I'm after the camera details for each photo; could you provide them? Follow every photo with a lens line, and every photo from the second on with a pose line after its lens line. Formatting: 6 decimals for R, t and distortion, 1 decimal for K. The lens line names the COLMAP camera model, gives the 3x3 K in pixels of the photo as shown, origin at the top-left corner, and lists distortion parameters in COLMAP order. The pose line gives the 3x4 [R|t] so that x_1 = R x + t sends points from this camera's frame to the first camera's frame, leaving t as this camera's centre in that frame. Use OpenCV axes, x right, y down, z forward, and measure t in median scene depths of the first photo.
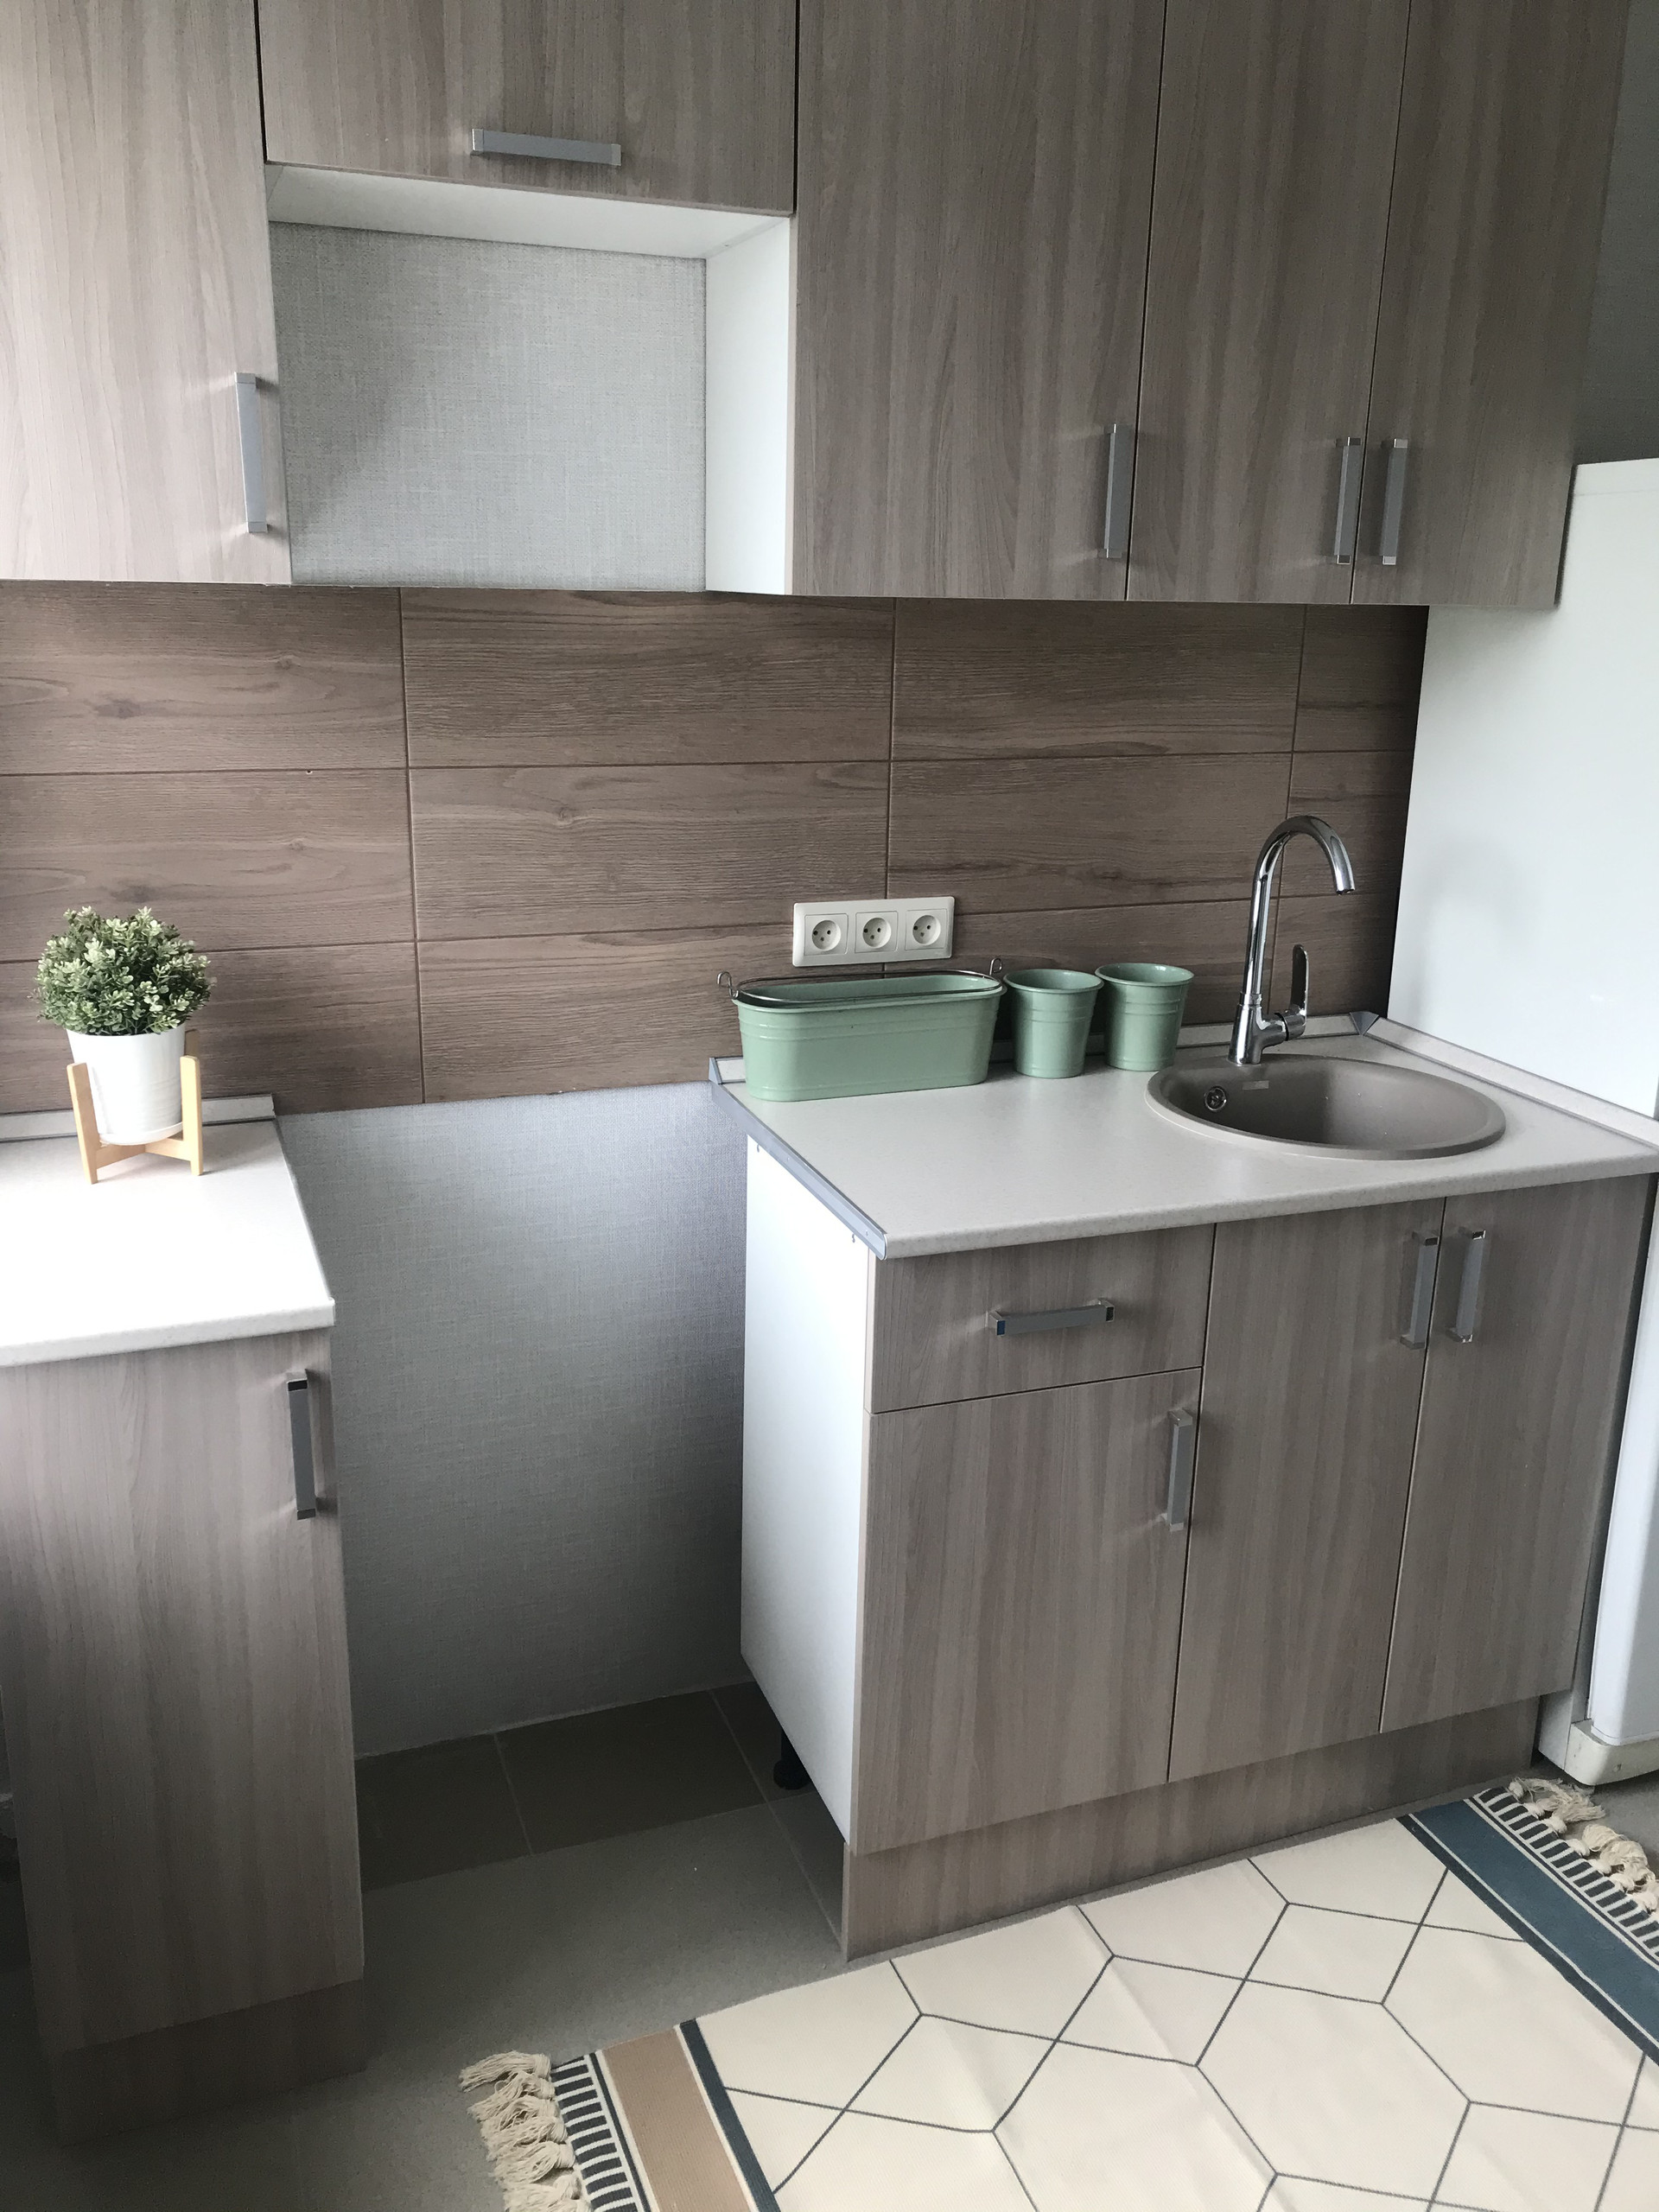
lens RADIAL K [[1817.0, 0, 837.4], [0, 1817.0, 1099.7], [0, 0, 1]] dist [0.001959, 0.019971]
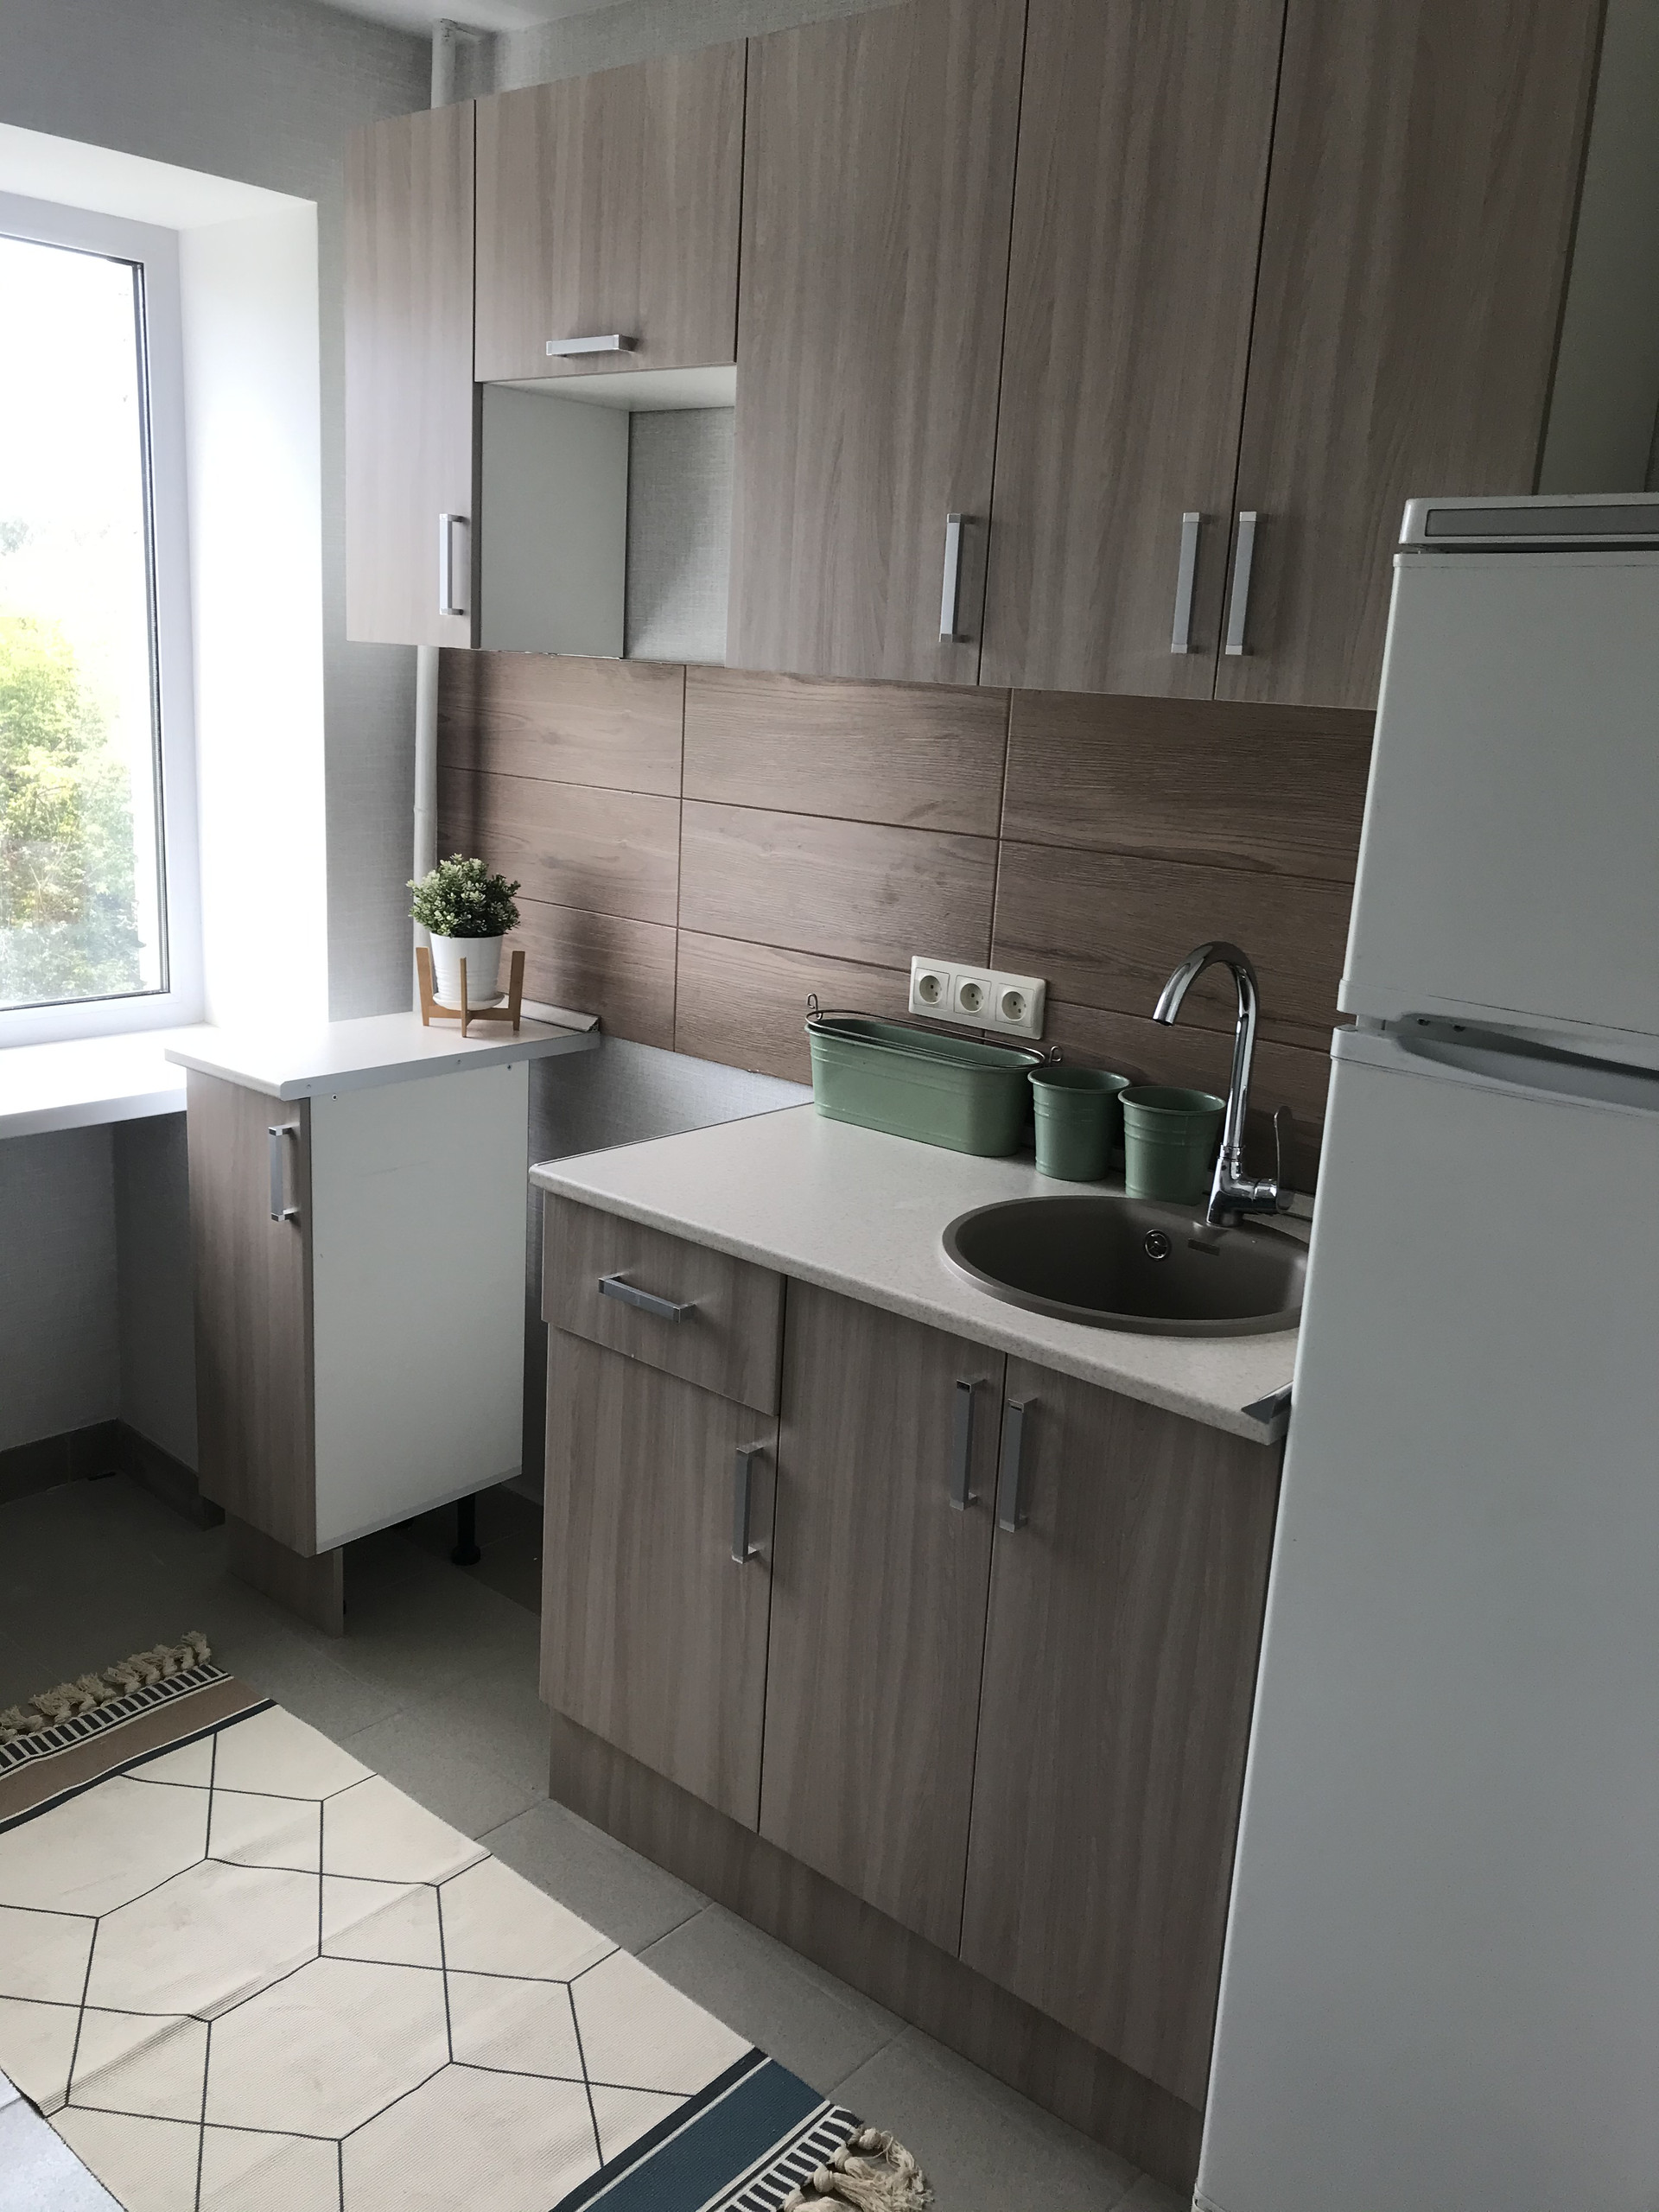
lens RADIAL K [[1817.0, 0, 837.4], [0, 1817.0, 1099.7], [0, 0, 1]] dist [0.001959, 0.019971]
pose [[0.478671, 0.212445, -0.851904, 1.004199], [-0.286788, 0.954896, 0.076987, -0.105565], [0.829835, 0.207465, 0.518008, 0.445625]]
